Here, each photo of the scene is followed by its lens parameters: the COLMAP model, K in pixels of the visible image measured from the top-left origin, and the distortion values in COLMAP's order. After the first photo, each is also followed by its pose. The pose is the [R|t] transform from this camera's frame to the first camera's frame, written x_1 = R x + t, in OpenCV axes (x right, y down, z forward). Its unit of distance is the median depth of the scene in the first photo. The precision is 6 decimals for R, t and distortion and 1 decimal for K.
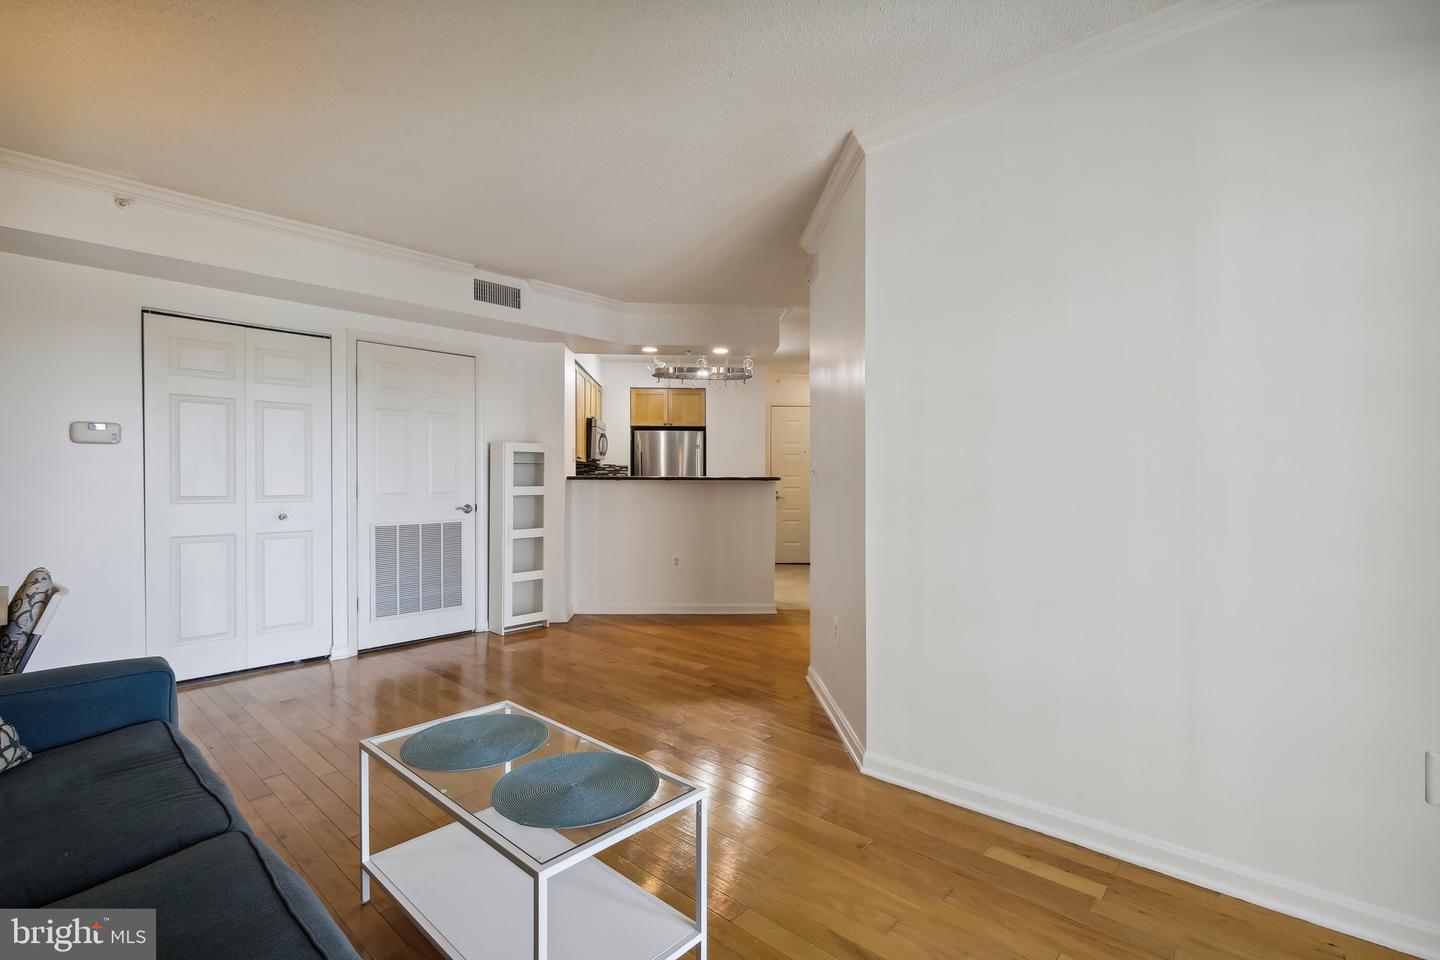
lens RADIAL K [[657.9, 0, 721.6], [0, 657.9, 486.9], [0, 0, 1]] dist [0.000606, -0.000115]
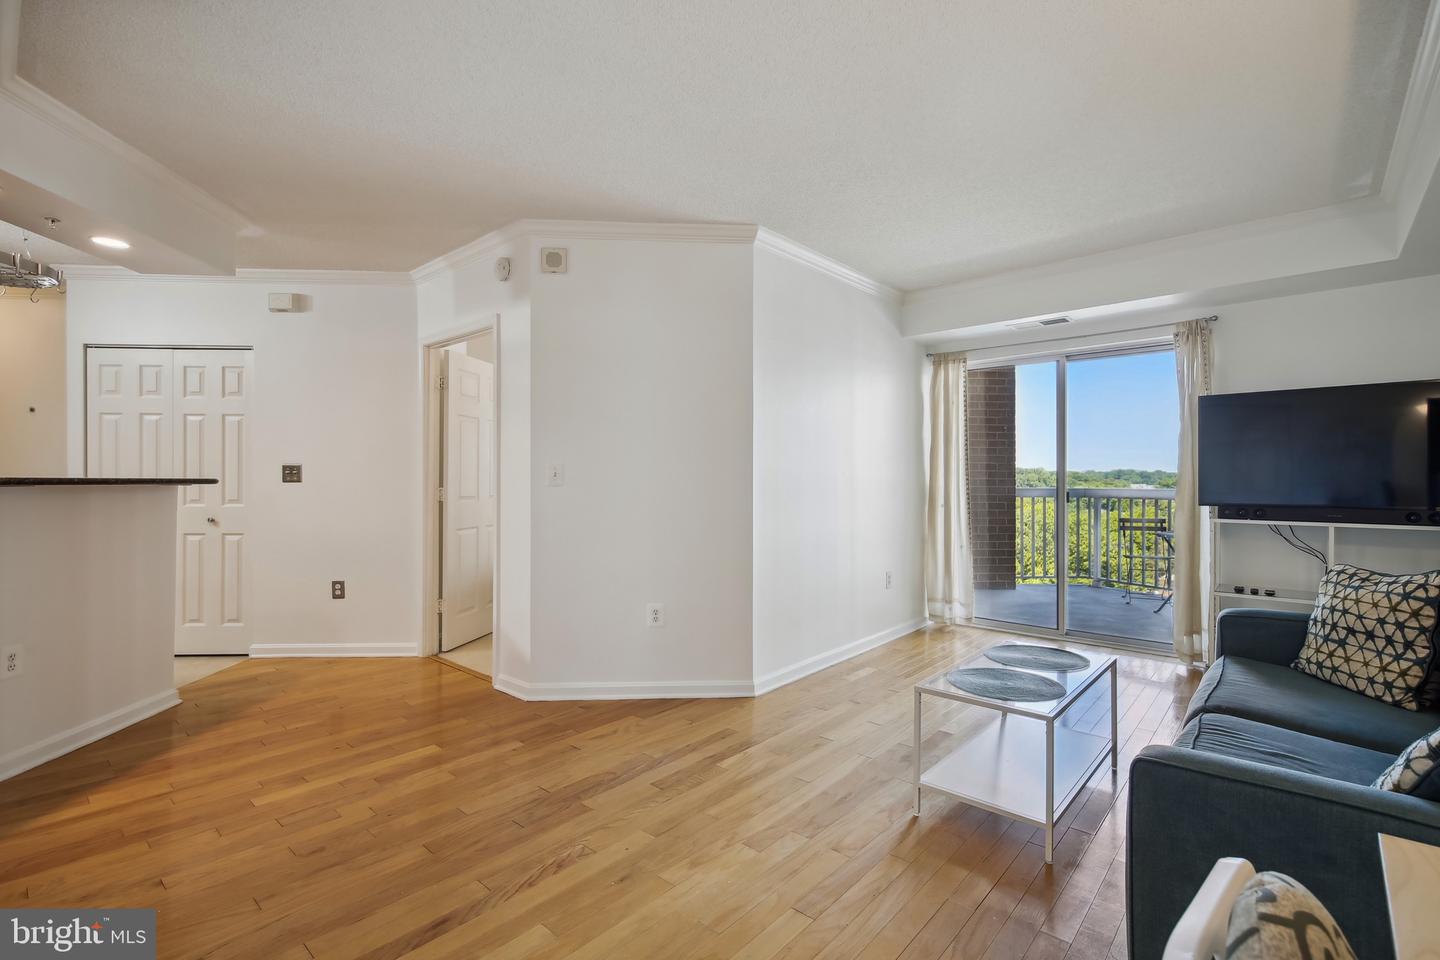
lens RADIAL K [[657.9, 0, 721.6], [0, 657.9, 486.9], [0, 0, 1]] dist [0.000606, -0.000115]
pose [[-0.020108, -0.007090, 0.999773, -0.726309], [0.012173, 0.999899, 0.007336, -0.007233], [-0.999724, 0.012317, -0.020019, 0.693255]]
